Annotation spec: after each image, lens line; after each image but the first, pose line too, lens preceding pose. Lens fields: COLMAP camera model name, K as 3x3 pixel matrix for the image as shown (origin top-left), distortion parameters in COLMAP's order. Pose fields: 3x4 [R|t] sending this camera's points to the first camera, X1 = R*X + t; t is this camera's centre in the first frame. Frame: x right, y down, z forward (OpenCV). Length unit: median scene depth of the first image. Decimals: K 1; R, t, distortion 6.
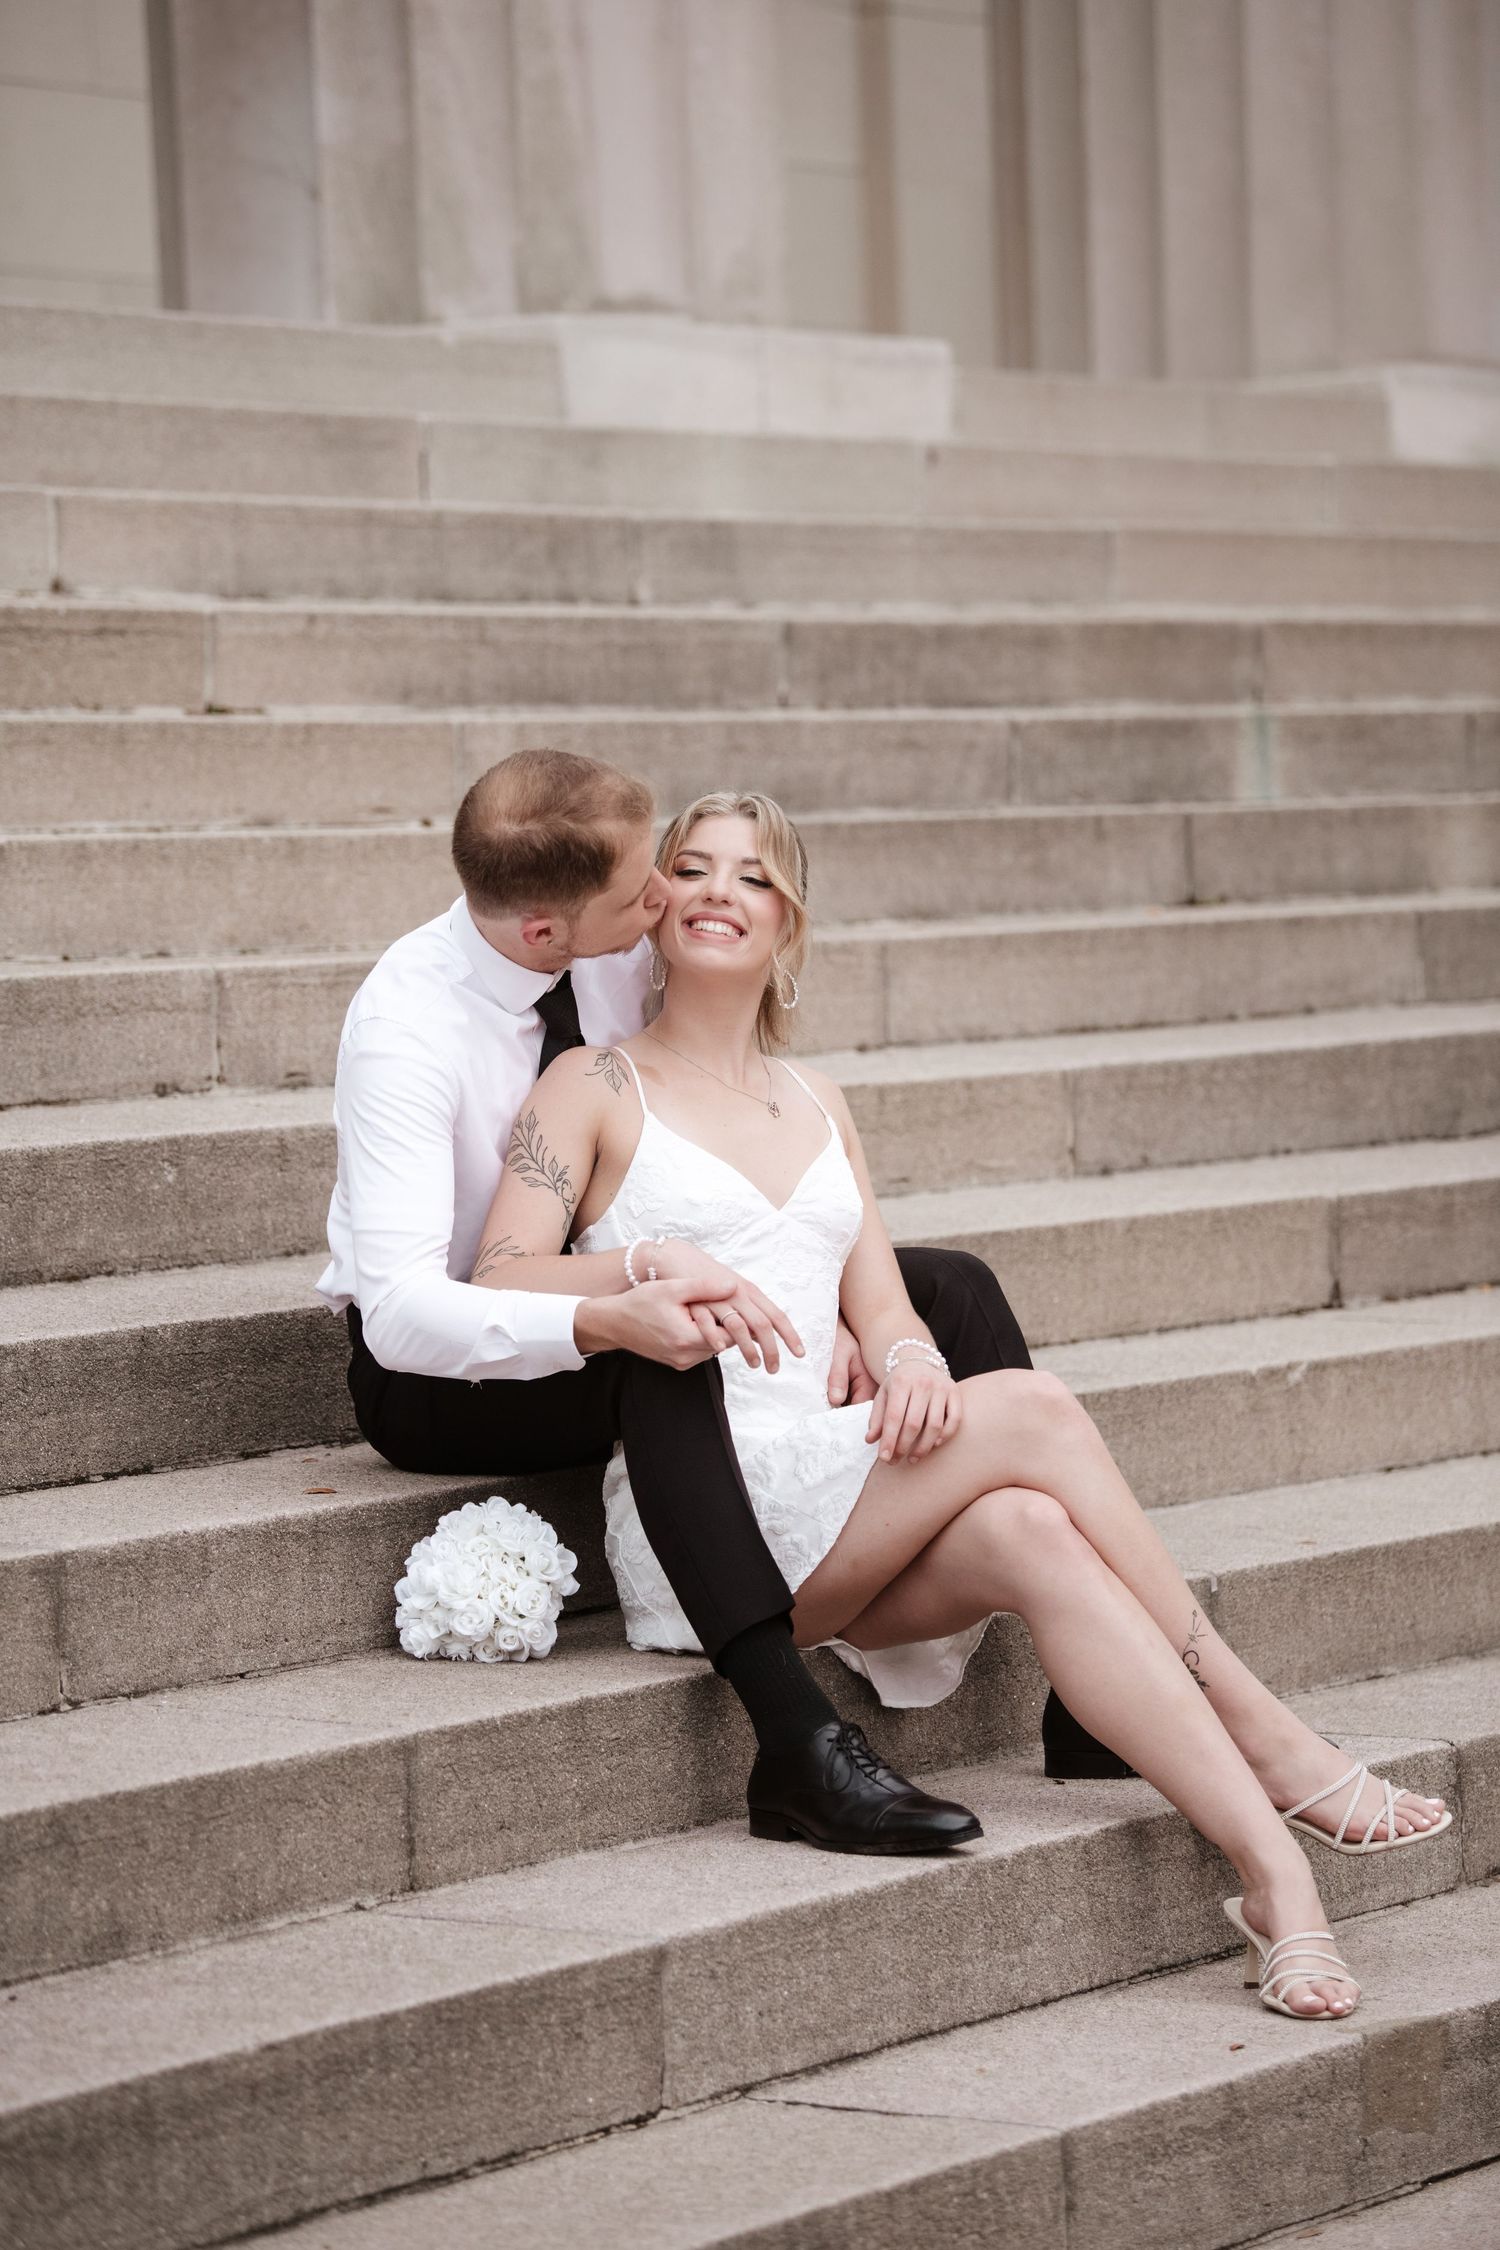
lens RADIAL K [[7529.7, 0, 733.4], [0, 7529.7, 1123.2], [0, 0, 1]] dist [0.881388, -2.617175]
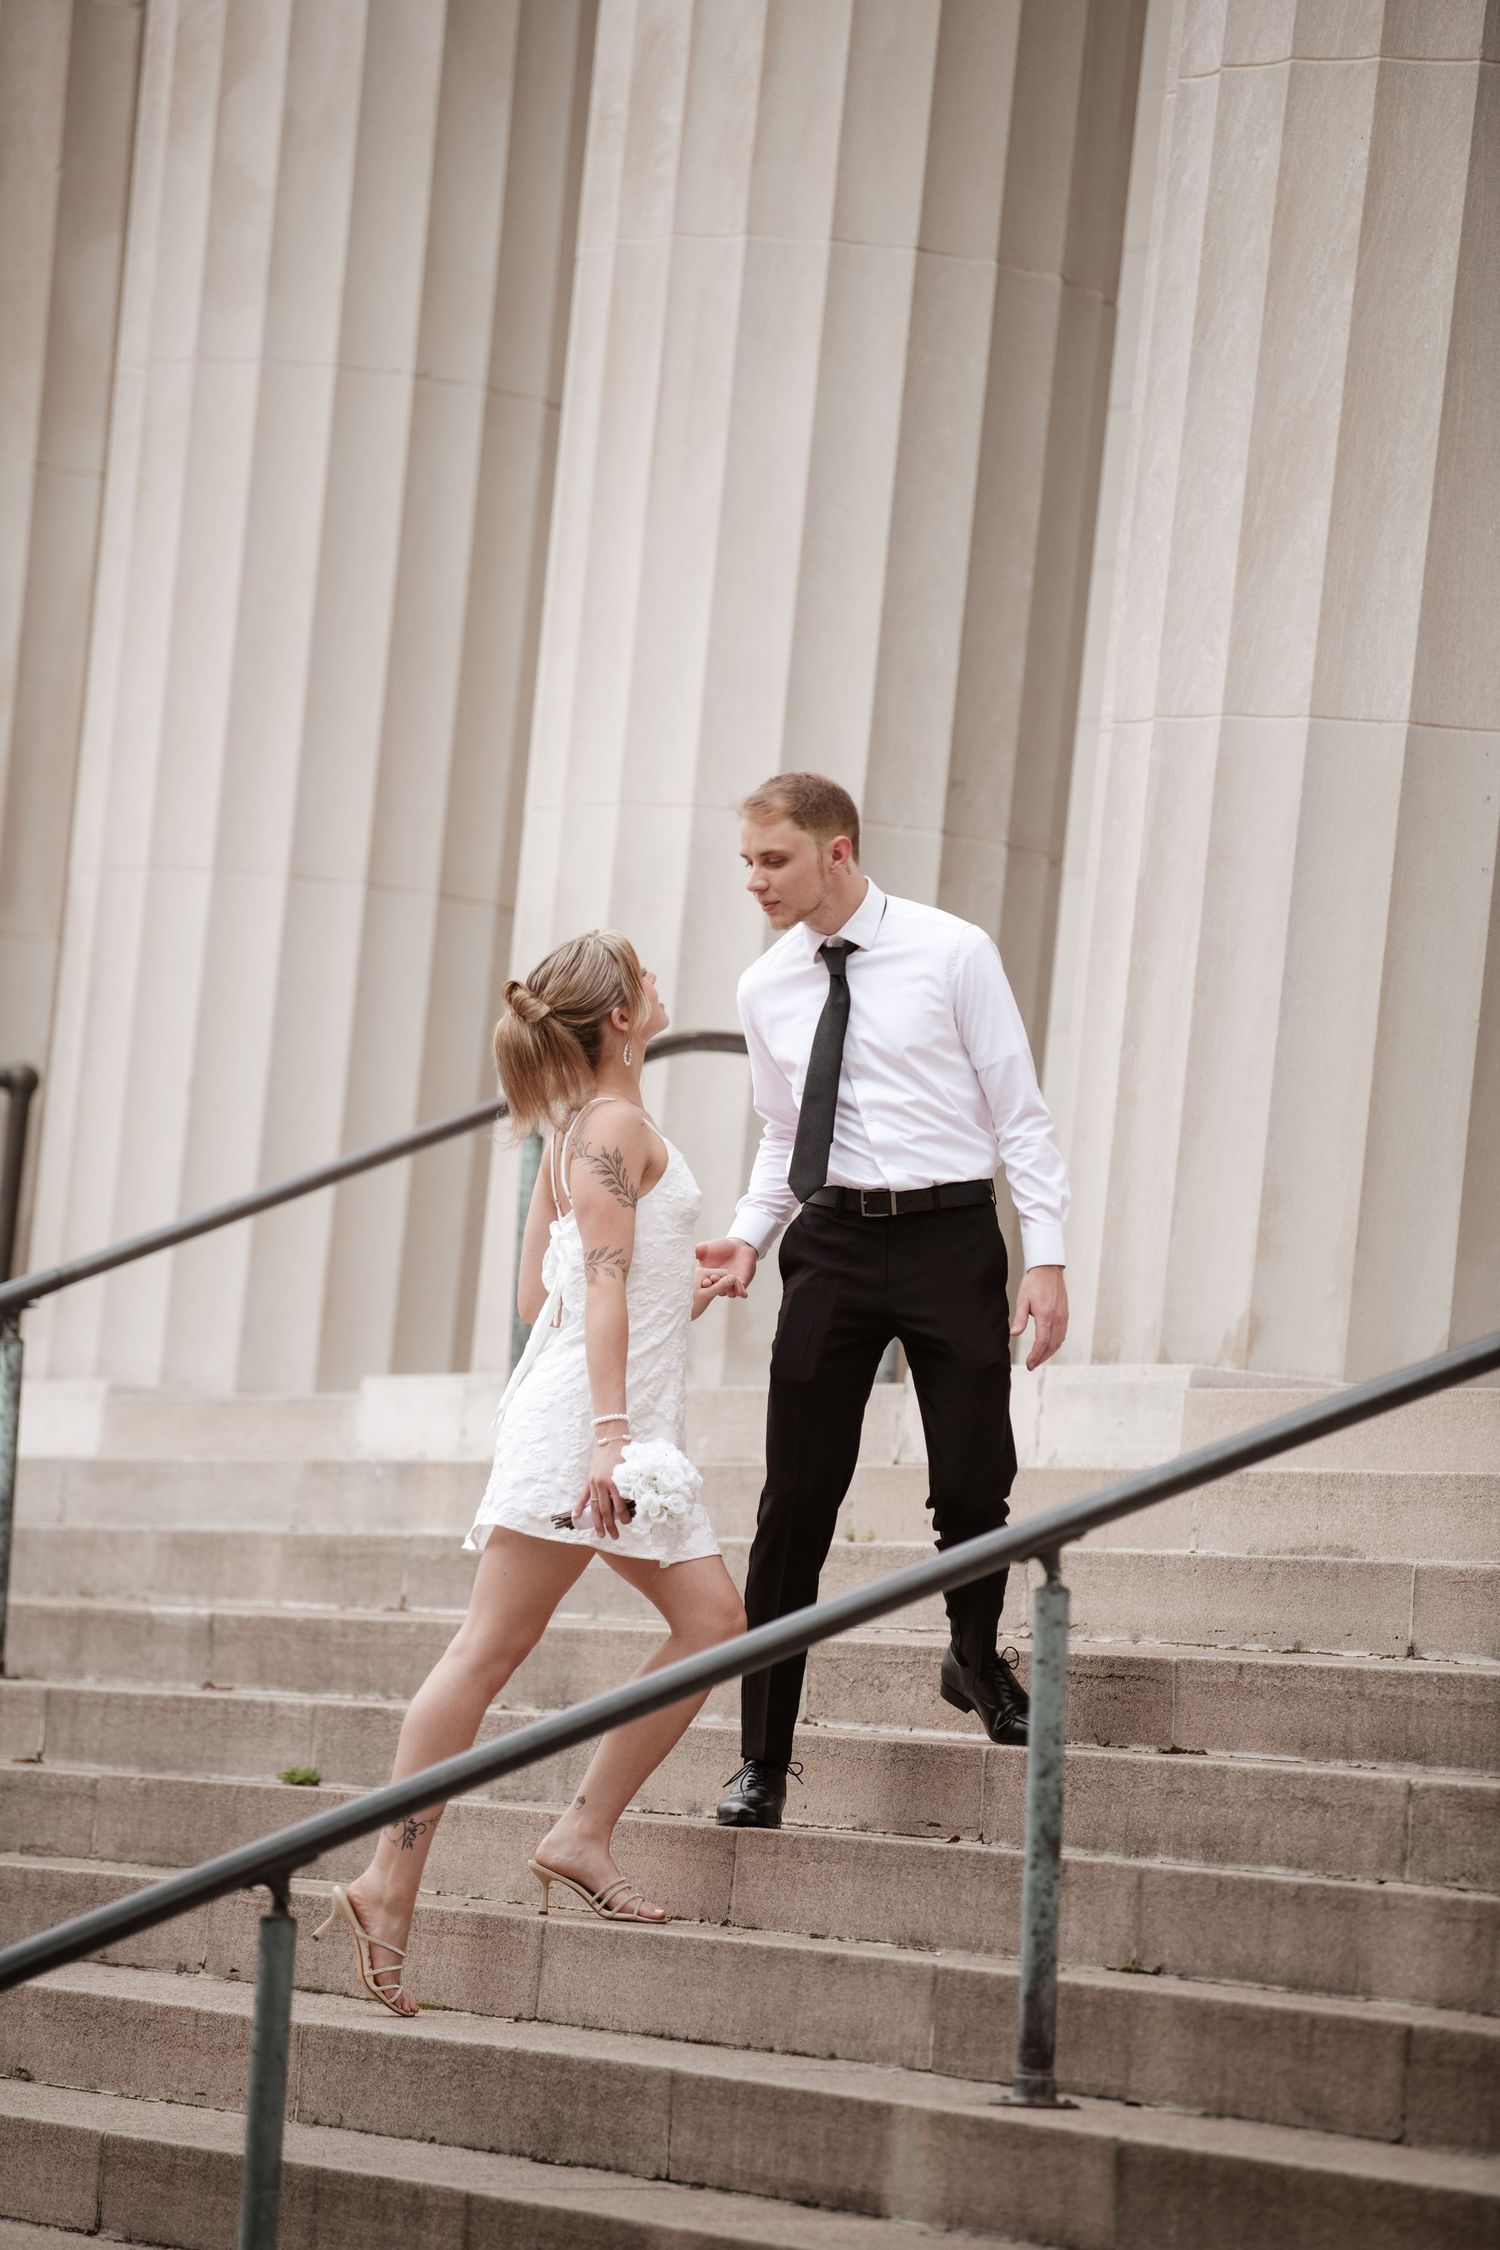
lens RADIAL K [[10724.5, 0, 759.7], [0, 10724.5, 1133.8], [0, 0, 1]] dist [1.891316, -5.043500]
pose [[-0.542807, -0.066222, -0.837243, 1.683077], [-0.097112, 0.995149, -0.015752, -0.147061], [0.834224, 0.072756, -0.546605, 2.344107]]
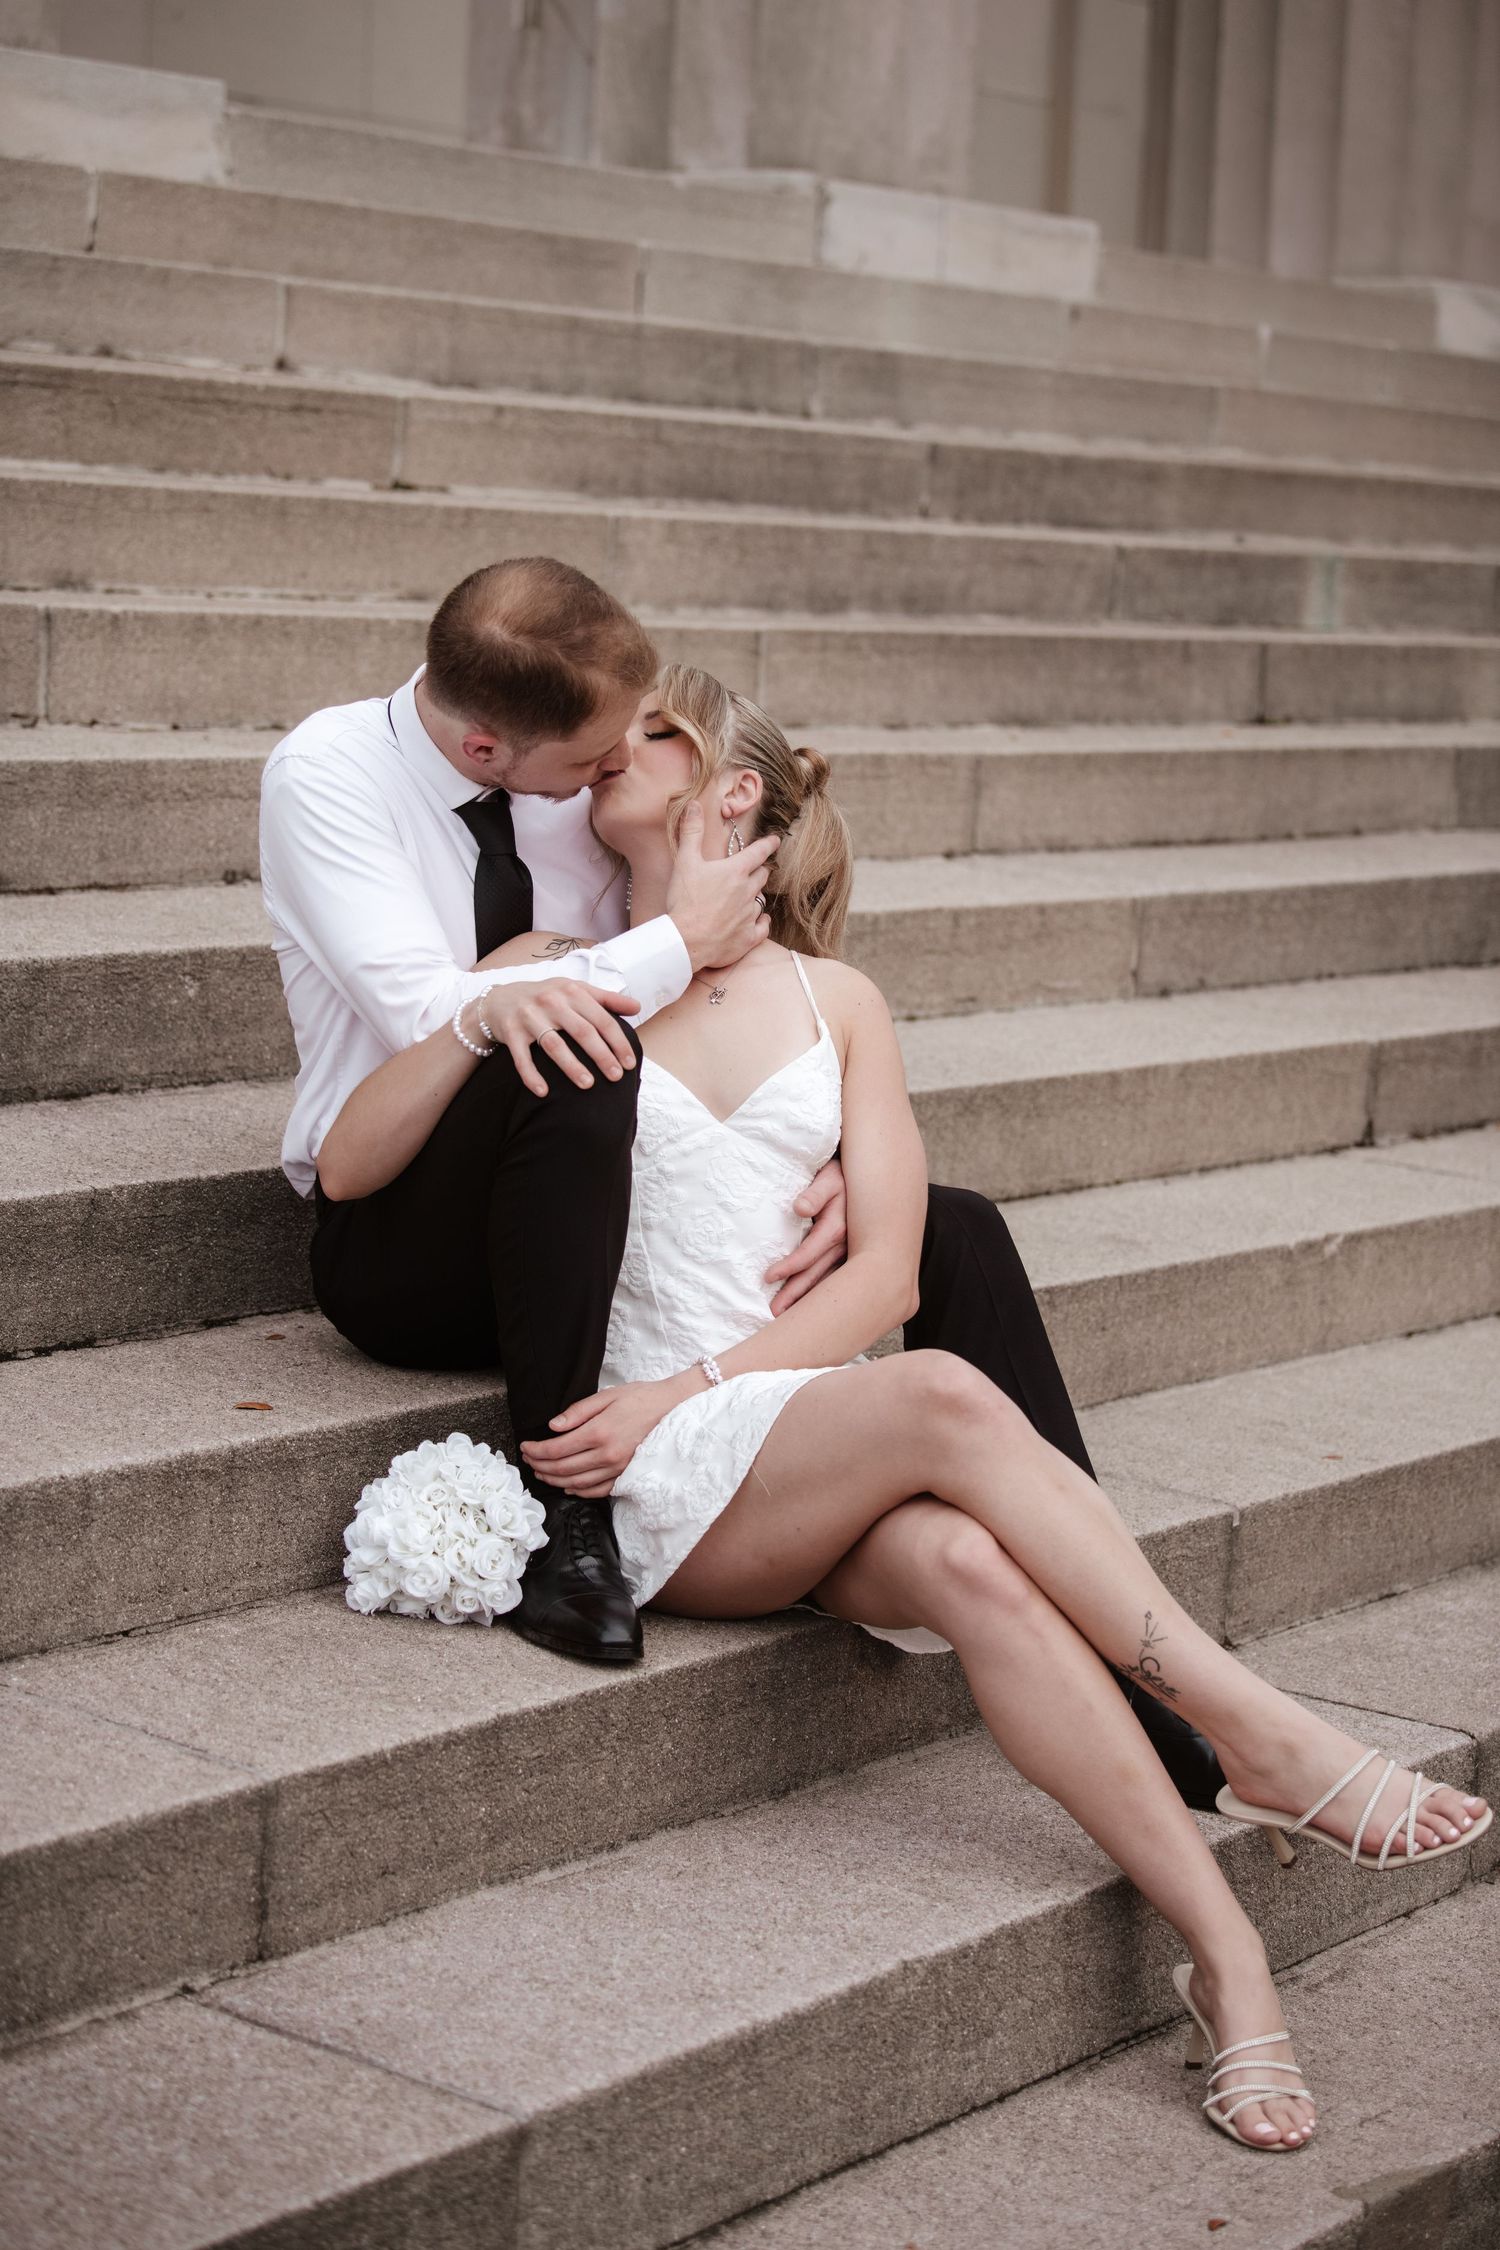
lens RADIAL K [[4496.0, 0, 743.2], [0, 4496.0, 1098.1], [0, 0, 1]] dist [0.063351, -0.555125]
pose [[0.995368, 0.088832, -0.036759, 0.017789], [-0.085309, 0.992433, 0.088316, -0.036291], [0.044326, -0.084771, 0.995414, 0.437191]]
